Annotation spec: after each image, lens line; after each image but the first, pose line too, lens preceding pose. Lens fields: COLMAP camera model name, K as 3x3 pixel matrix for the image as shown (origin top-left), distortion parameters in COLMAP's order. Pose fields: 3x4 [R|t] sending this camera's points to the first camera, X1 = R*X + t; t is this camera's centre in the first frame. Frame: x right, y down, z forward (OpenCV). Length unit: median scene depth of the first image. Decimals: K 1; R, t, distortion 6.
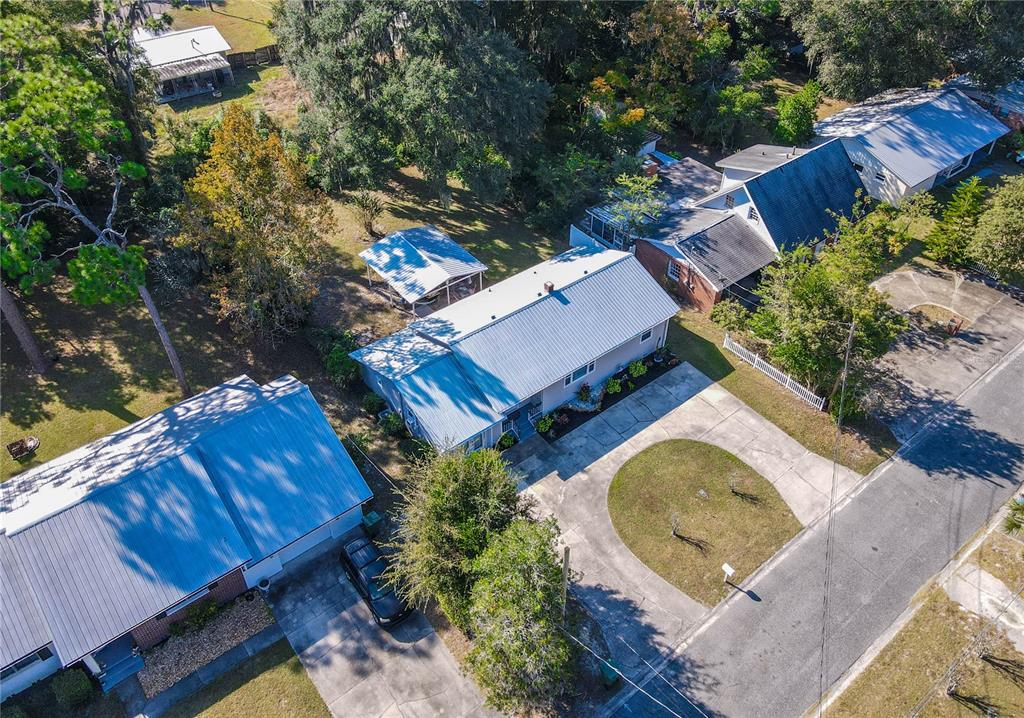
lens RADIAL K [[754.7, 0, 516.6], [0, 754.7, 362.3], [0, 0, 1]] dist [0.005723, 0.006514]
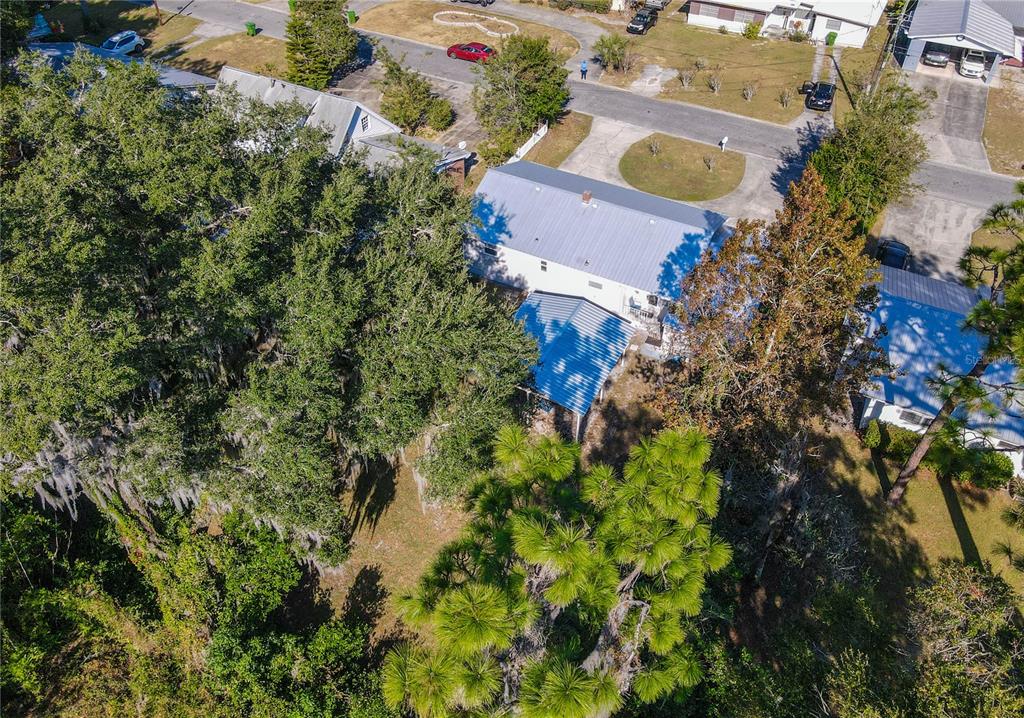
lens RADIAL K [[733.3, 0, 559.6], [0, 733.3, 358.6], [0, 0, 1]] dist [0.002856, 0.001267]
pose [[-0.447482, -0.637382, 0.627299, -0.717966], [0.593380, 0.313178, 0.741498, -0.810612], [-0.669074, 0.704034, 0.238068, 1.032442]]
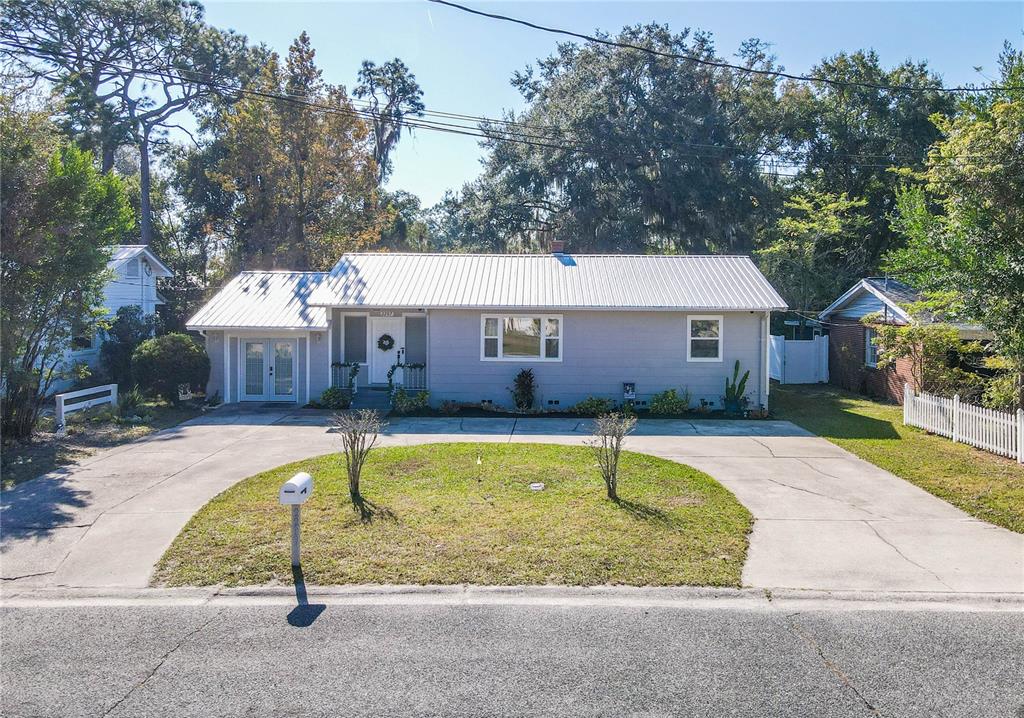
lens RADIAL K [[788.2, 0, 518.1], [0, 788.2, 322.9], [0, 0, 1]] dist [-0.001080, 0.001299]
pose [[0.770804, 0.027742, -0.636468, 0.451861], [-0.441040, 0.744170, -0.501692, 0.293223], [0.459722, 0.667414, 0.585845, 0.719722]]
